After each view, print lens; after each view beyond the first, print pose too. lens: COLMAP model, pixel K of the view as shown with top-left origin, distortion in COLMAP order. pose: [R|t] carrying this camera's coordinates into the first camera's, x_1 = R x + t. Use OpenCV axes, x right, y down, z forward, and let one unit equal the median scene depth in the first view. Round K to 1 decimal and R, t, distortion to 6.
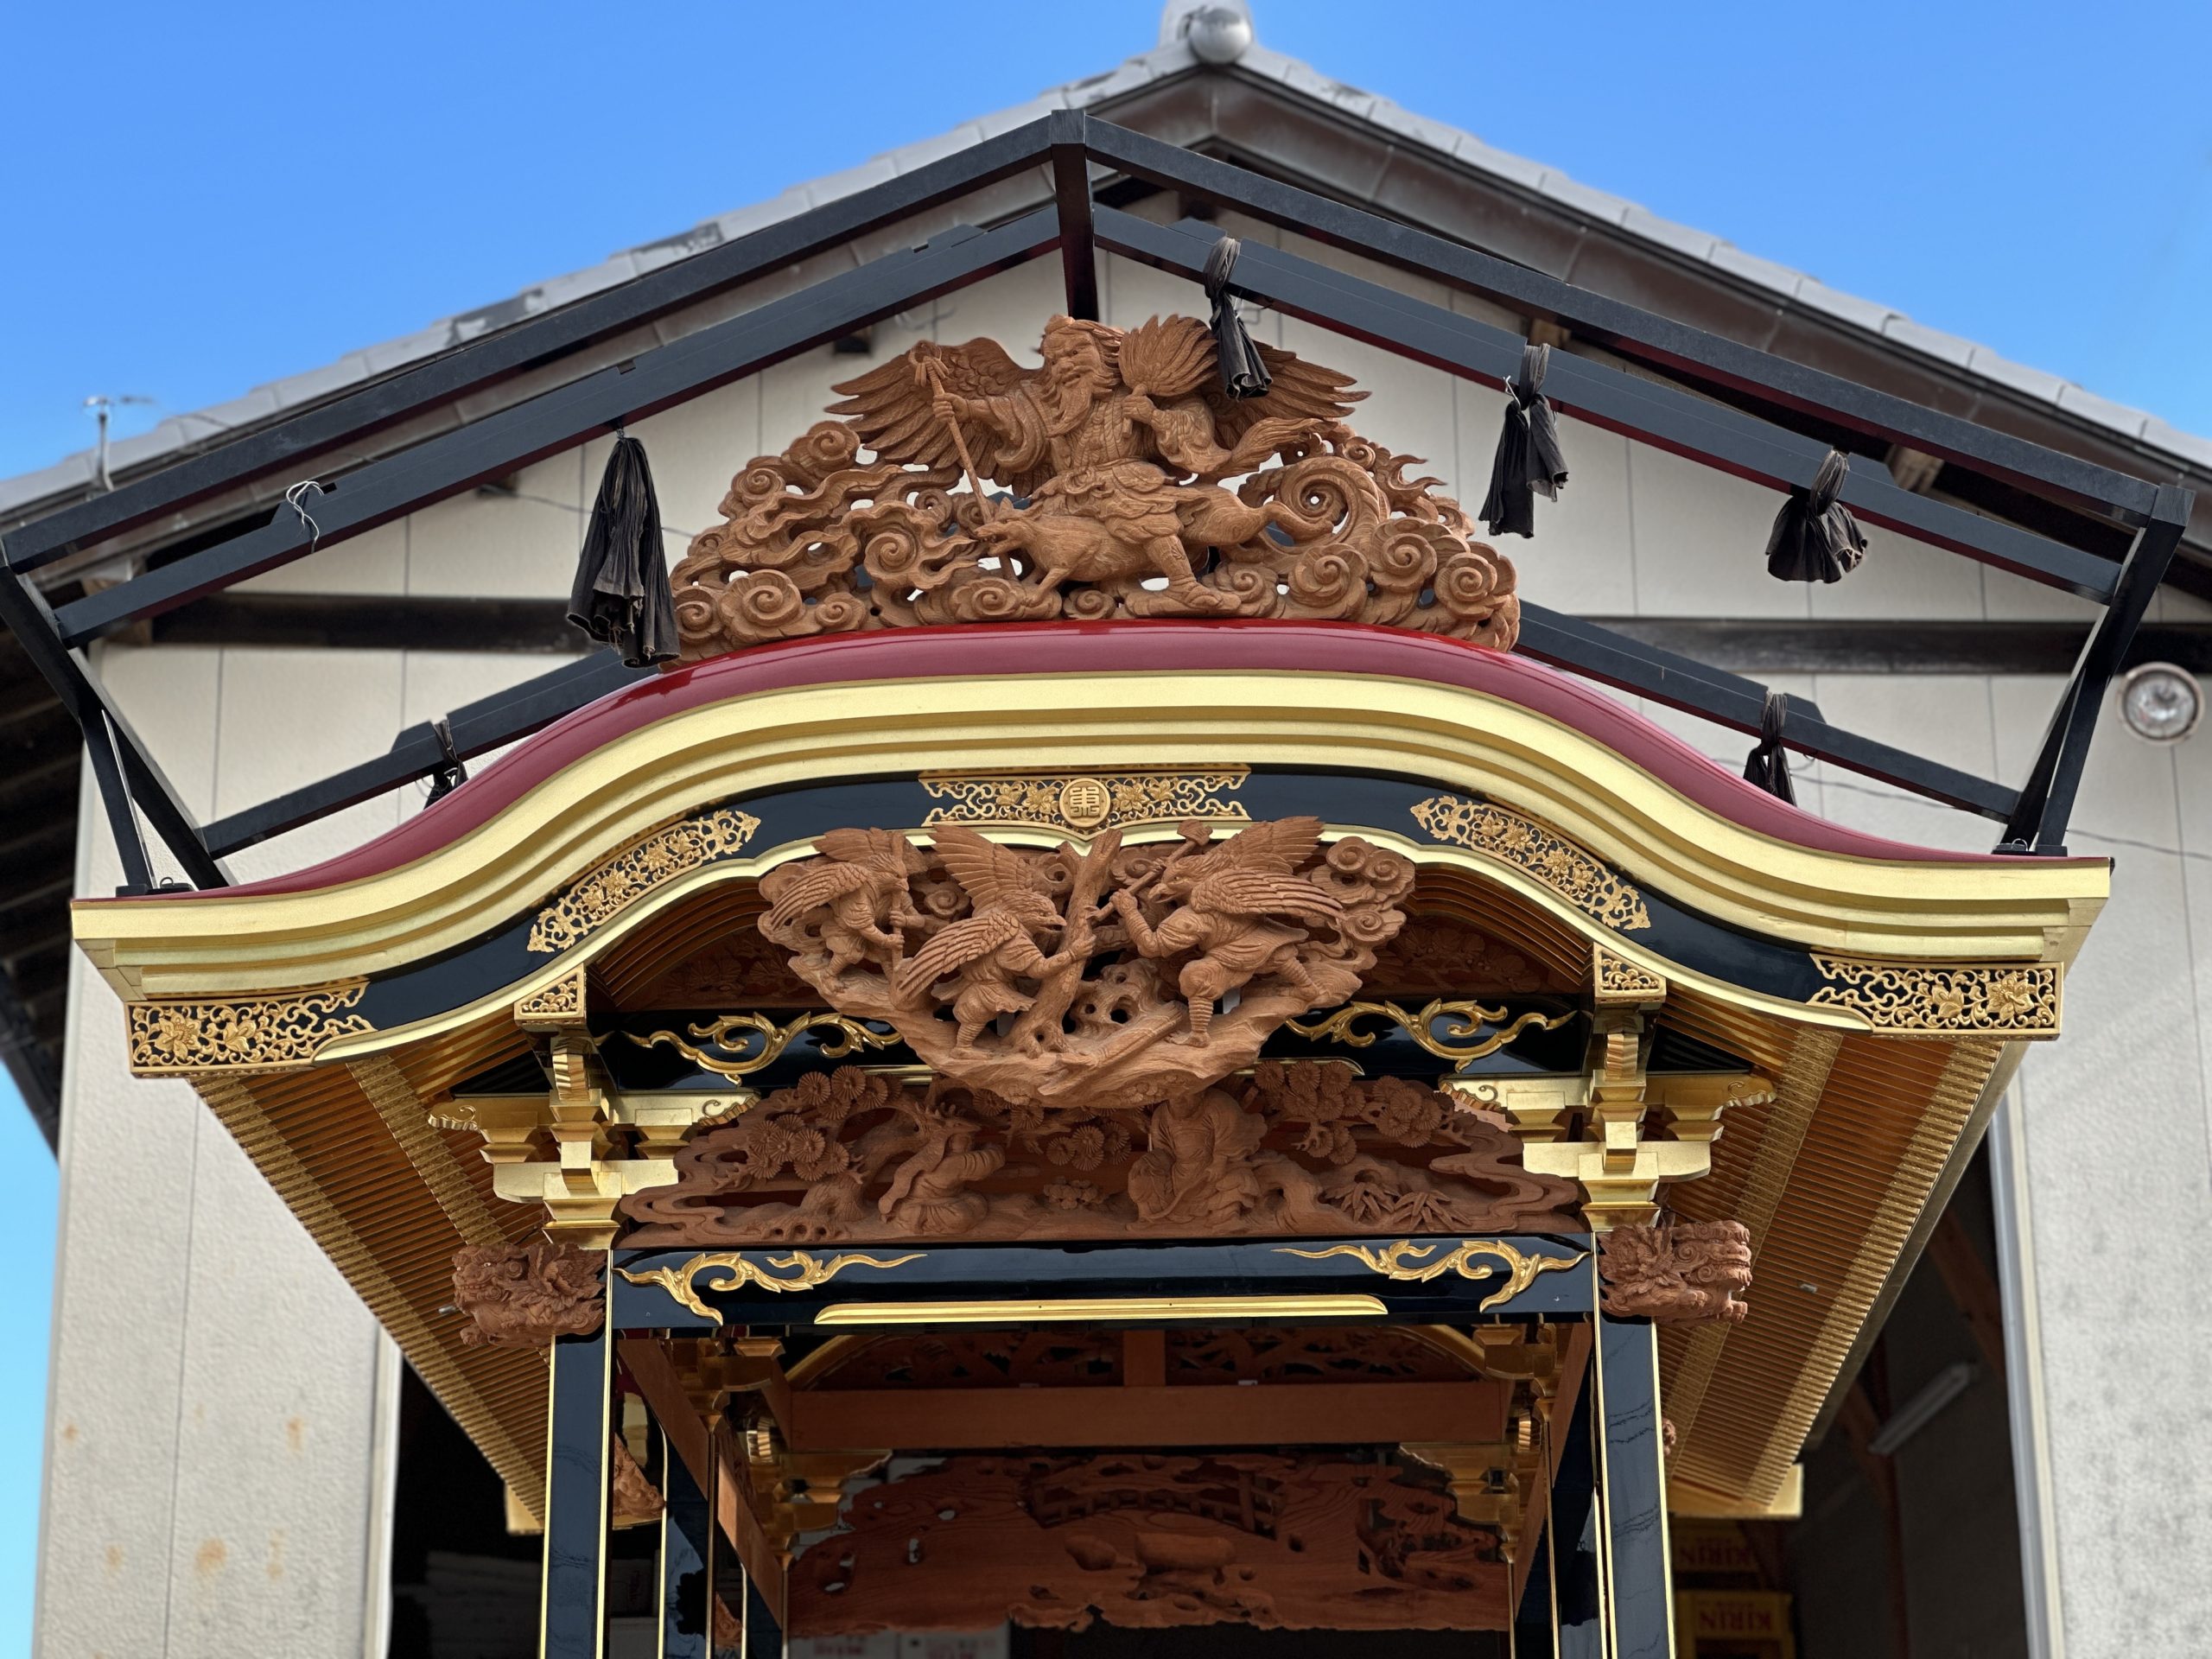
lens RADIAL K [[4965.9, 0, 1106.0], [0, 4965.9, 829.5], [0, 0, 1]] dist [0.015711, 1.071896]
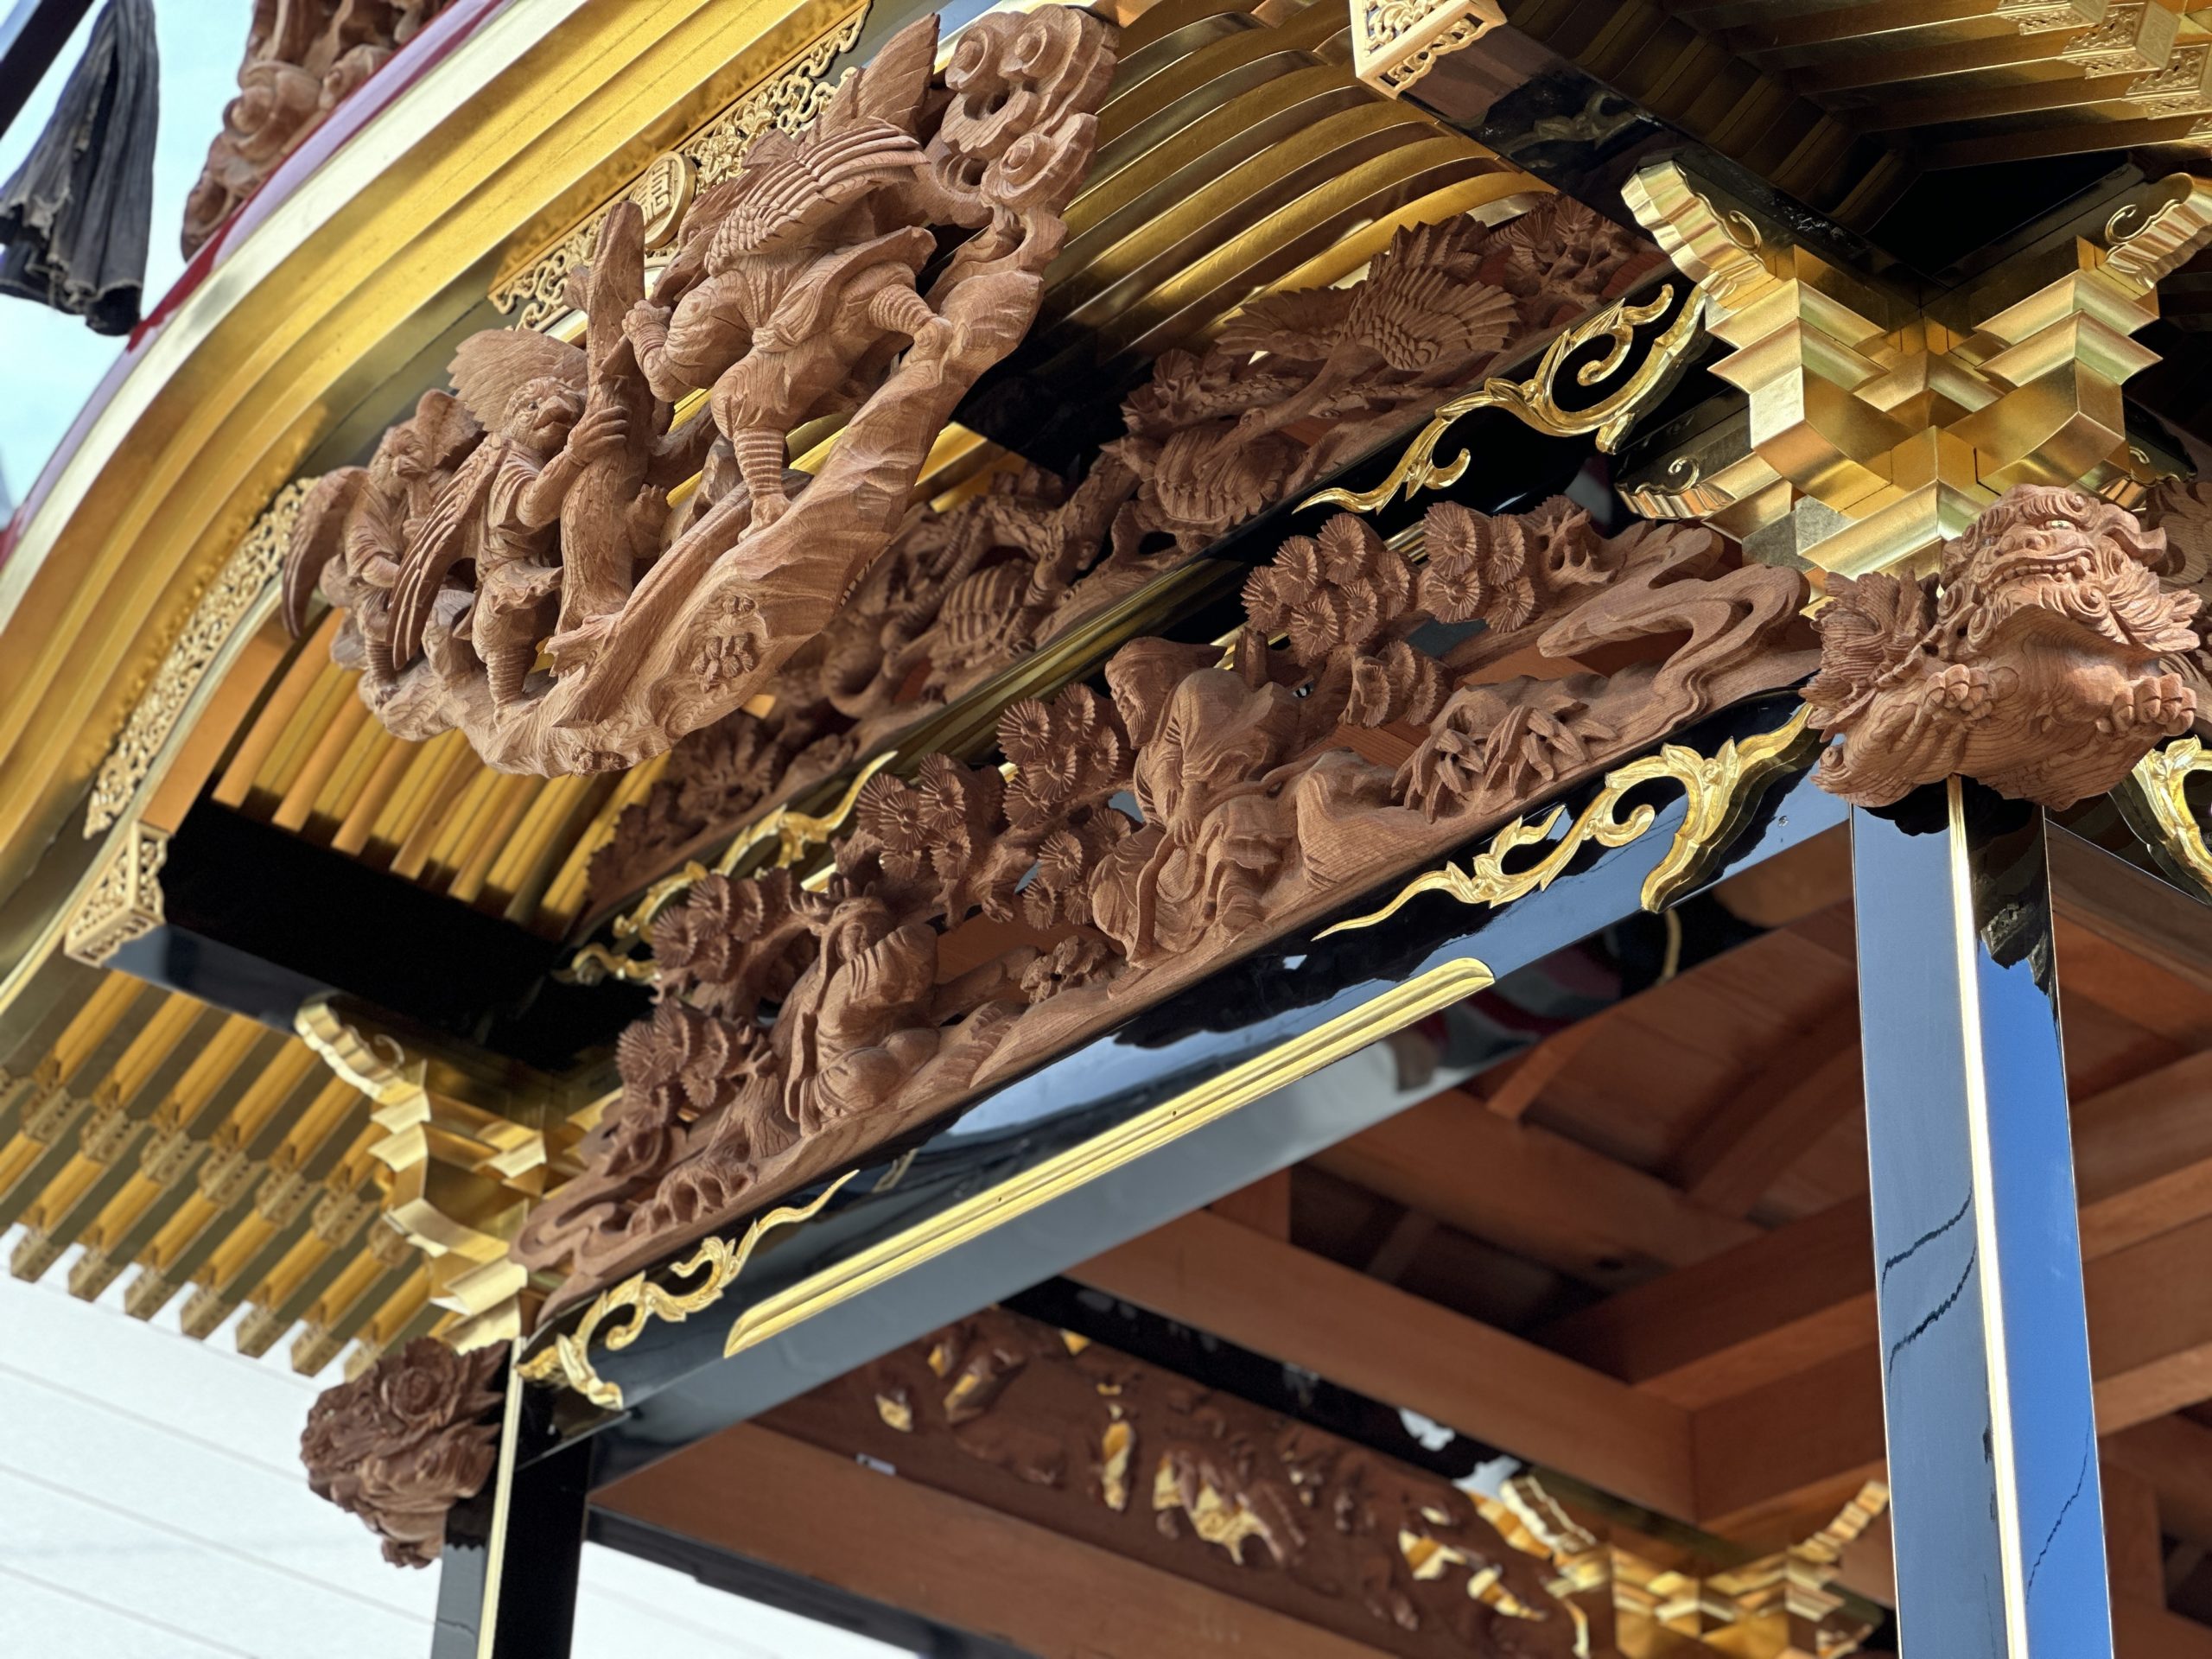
lens RADIAL K [[4965.9, 0, 1106.0], [0, 4965.9, 829.5], [0, 0, 1]] dist [0.015711, 1.071896]
pose [[0.681119, -0.343695, -0.646491, 0.333697], [0.193016, 0.936029, -0.294269, 0.213569], [0.706273, 0.075649, 0.703886, 0.665835]]
